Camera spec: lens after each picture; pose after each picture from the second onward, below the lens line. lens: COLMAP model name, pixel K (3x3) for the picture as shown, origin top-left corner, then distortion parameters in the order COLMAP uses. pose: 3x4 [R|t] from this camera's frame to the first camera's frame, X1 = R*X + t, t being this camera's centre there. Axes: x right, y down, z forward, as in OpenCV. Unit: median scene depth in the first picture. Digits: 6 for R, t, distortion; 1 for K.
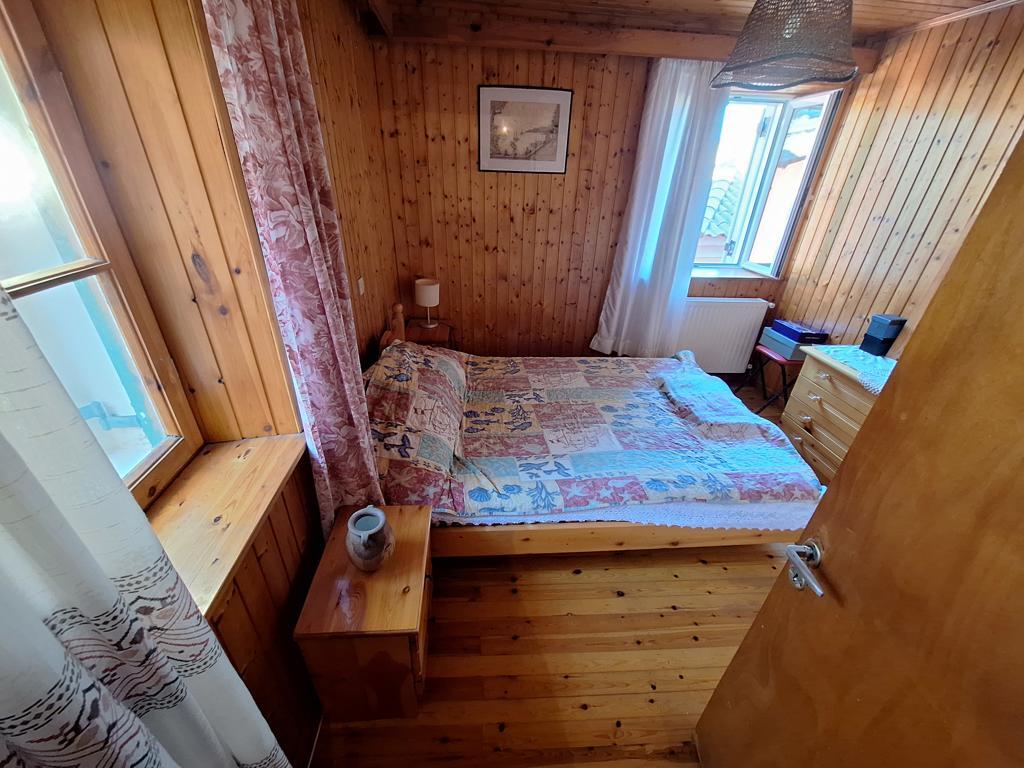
lens RADIAL K [[400.9, 0, 506.4], [0, 400.9, 391.4], [0, 0, 1]] dist [-0.003046, -0.000226]
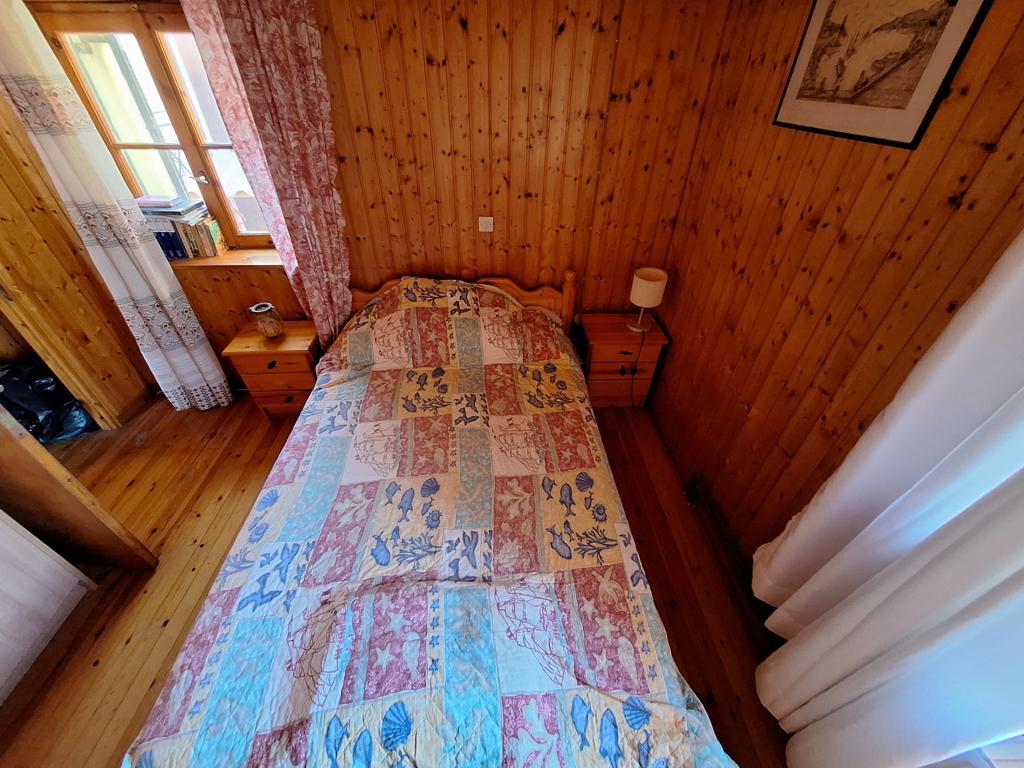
lens RADIAL K [[400.9, 0, 506.4], [0, 400.9, 391.4], [0, 0, 1]] dist [-0.003046, -0.000226]
pose [[-0.022358, 0.598610, -0.800728, 0.578279], [-0.497385, 0.688112, 0.528308, -0.411076], [0.867242, 0.410083, 0.282355, 0.690289]]
